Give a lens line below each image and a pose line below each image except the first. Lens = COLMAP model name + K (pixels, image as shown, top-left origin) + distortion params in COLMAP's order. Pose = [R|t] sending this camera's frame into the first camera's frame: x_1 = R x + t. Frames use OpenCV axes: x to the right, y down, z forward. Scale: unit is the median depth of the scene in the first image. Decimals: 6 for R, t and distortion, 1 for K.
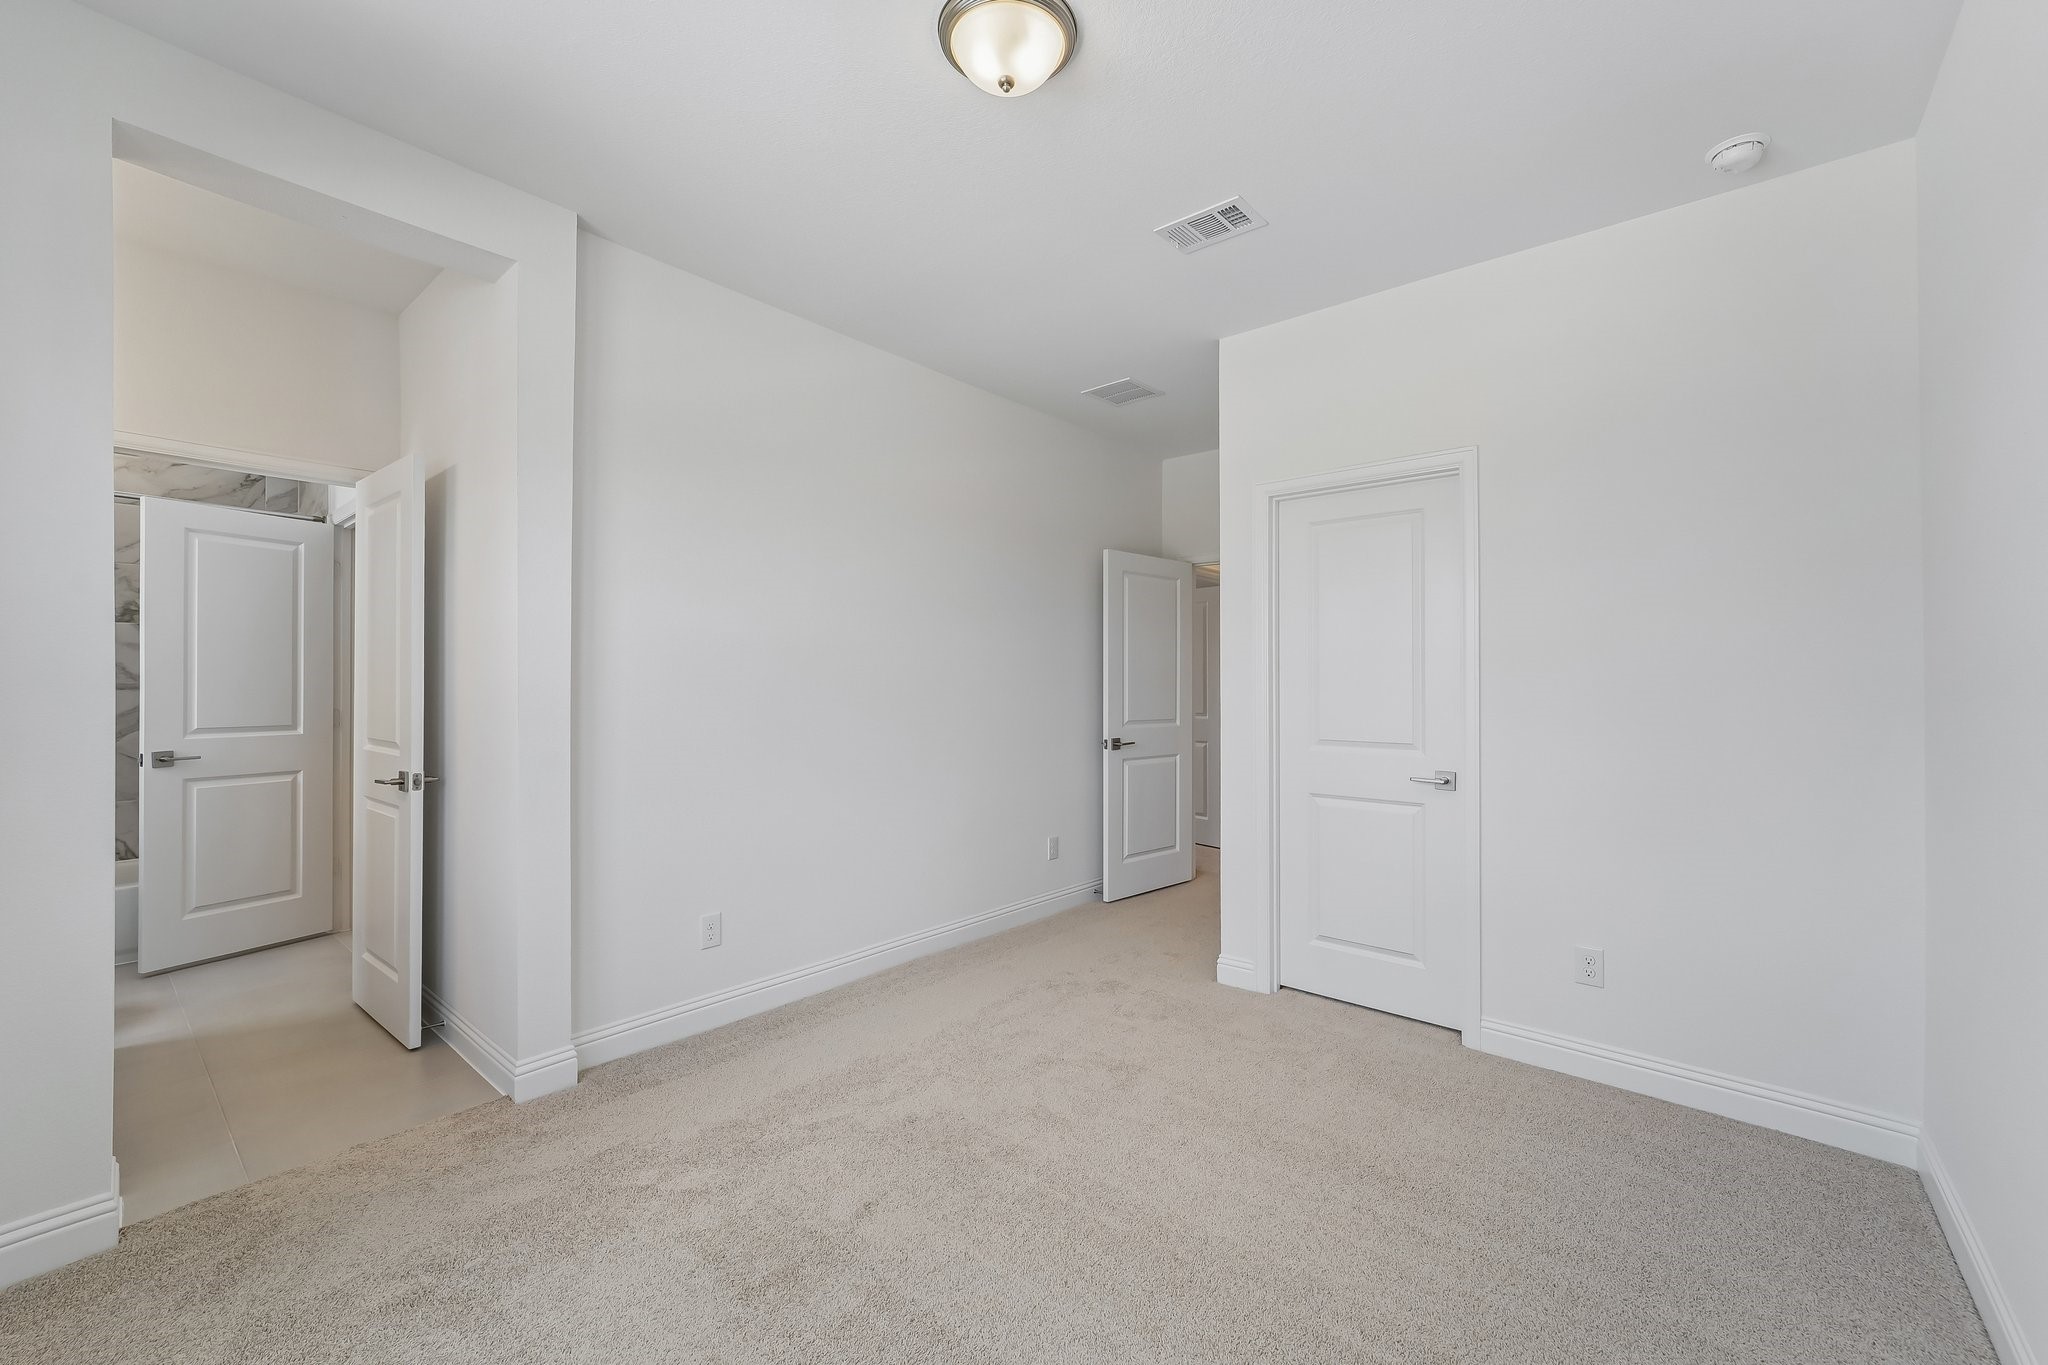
lens RADIAL K [[832.2, 0, 1019.1], [0, 832.2, 683.6], [0, 0, 1]] dist [-0.008722, -0.000231]
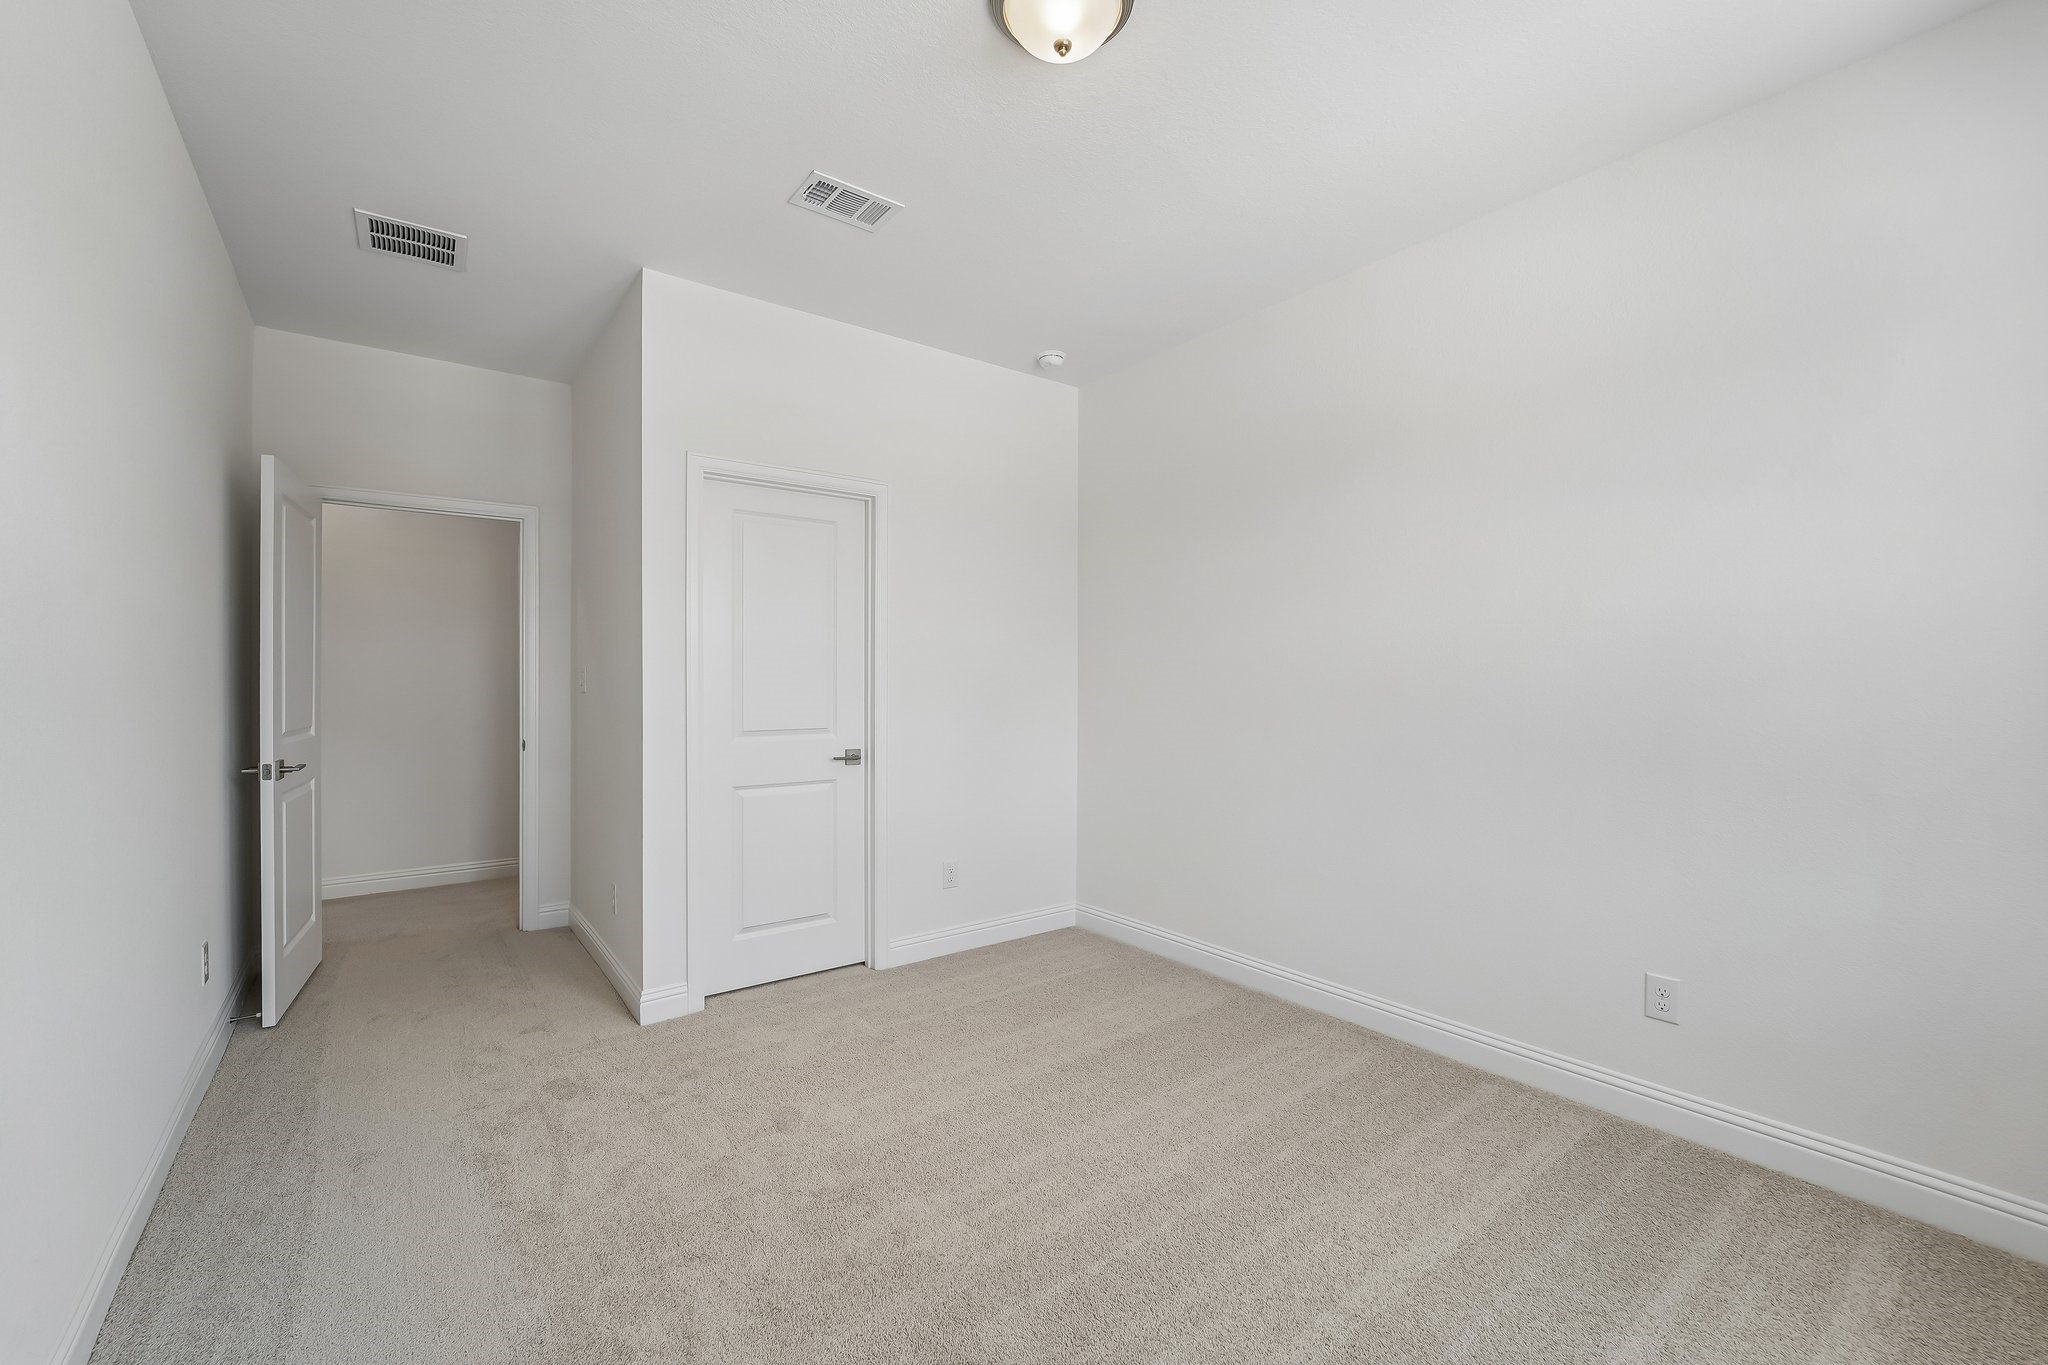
lens RADIAL K [[832.2, 0, 1019.1], [0, 832.2, 683.6], [0, 0, 1]] dist [-0.008722, -0.000231]
pose [[0.212888, -0.009951, 0.977026, -0.552852], [-0.002186, 0.999941, 0.010661, -0.000518], [-0.977074, -0.004405, 0.212854, 0.483383]]
